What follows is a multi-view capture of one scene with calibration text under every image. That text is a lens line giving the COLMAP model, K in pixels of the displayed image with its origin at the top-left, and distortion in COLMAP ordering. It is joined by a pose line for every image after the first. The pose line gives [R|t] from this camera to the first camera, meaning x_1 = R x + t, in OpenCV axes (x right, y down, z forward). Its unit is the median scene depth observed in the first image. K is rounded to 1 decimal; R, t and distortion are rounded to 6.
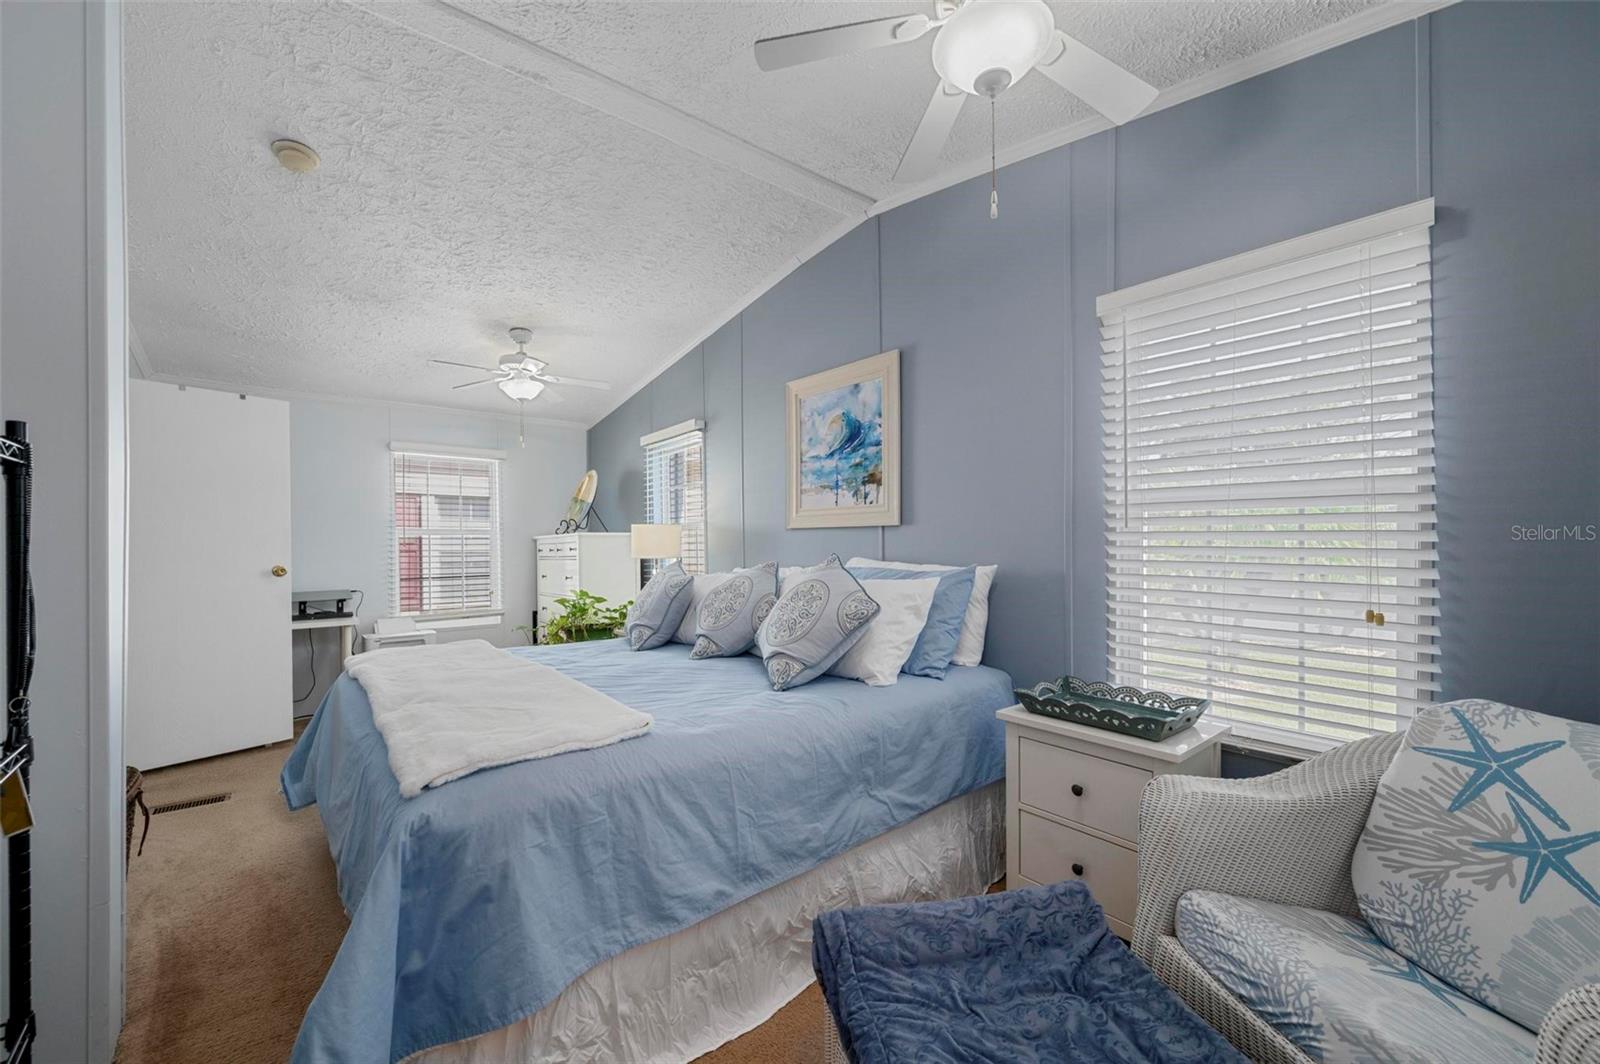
lens RADIAL K [[641.9, 0, 804.3], [0, 641.9, 537.3], [0, 0, 1]] dist [-0.000315, -0.000189]
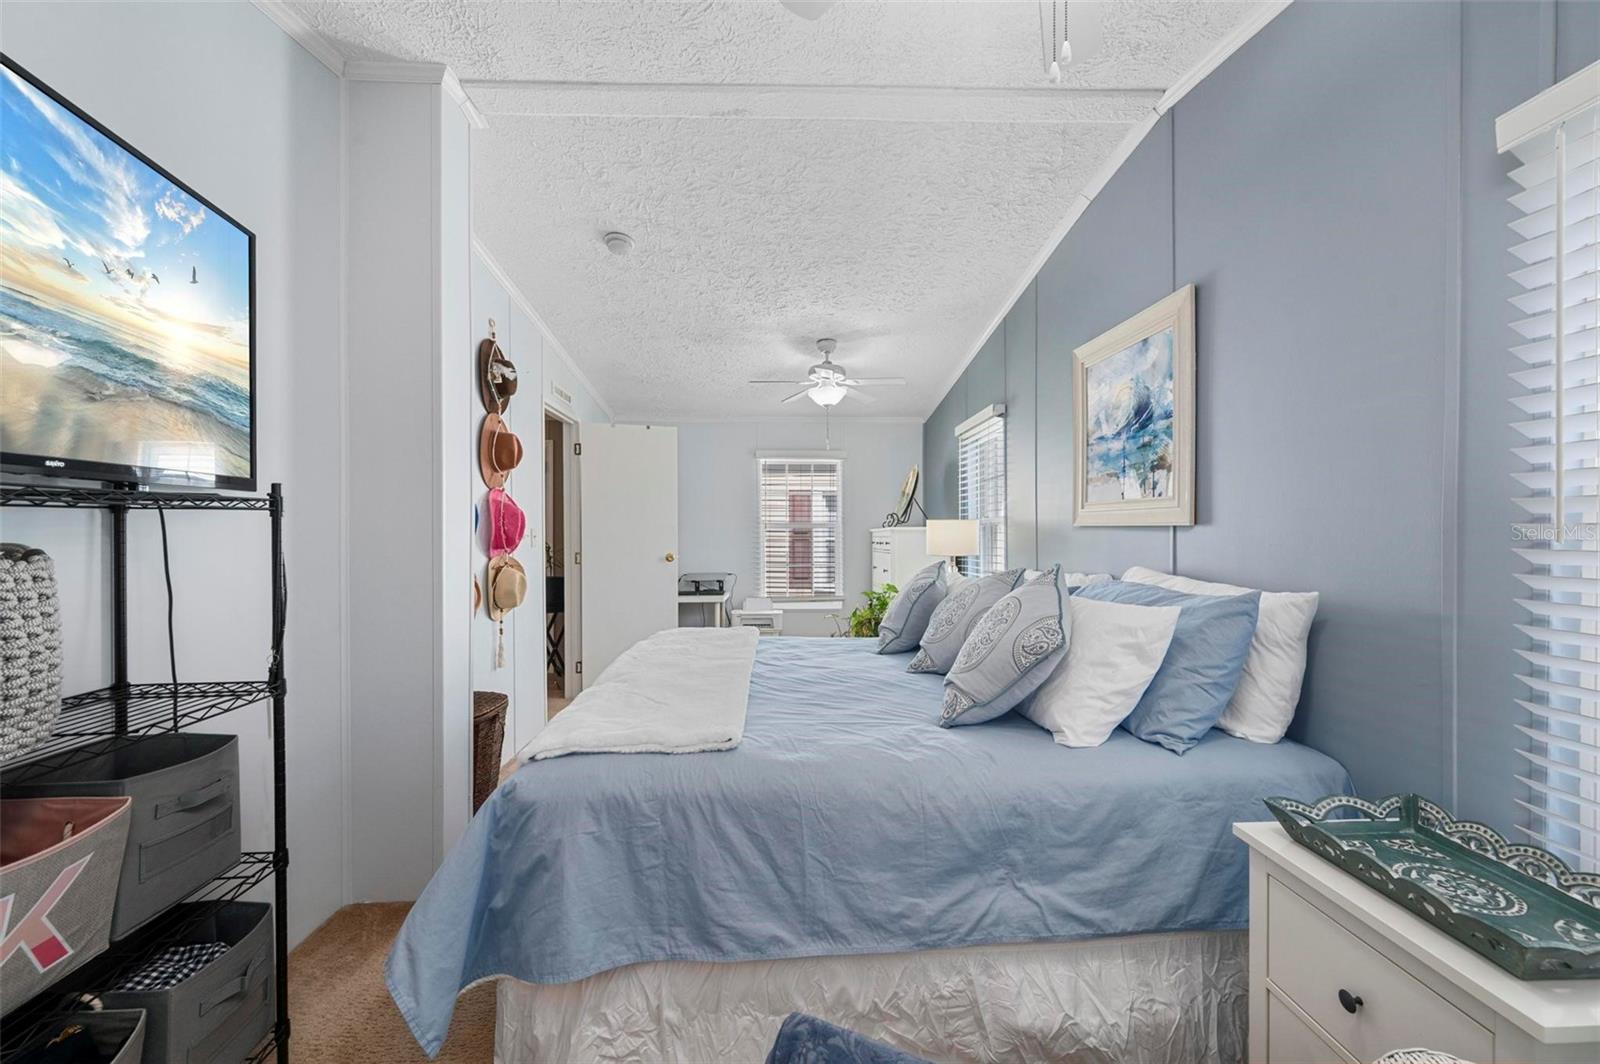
lens RADIAL K [[640.6, 0, 799.1], [0, 640.6, 528.3], [0, 0, 1]] dist [-0.001127, -0.000246]
pose [[0.795296, 0.003907, -0.606209, 0.357631], [0.001703, 0.999961, 0.008678, -0.035169], [0.606219, -0.007934, 0.795258, 0.232191]]
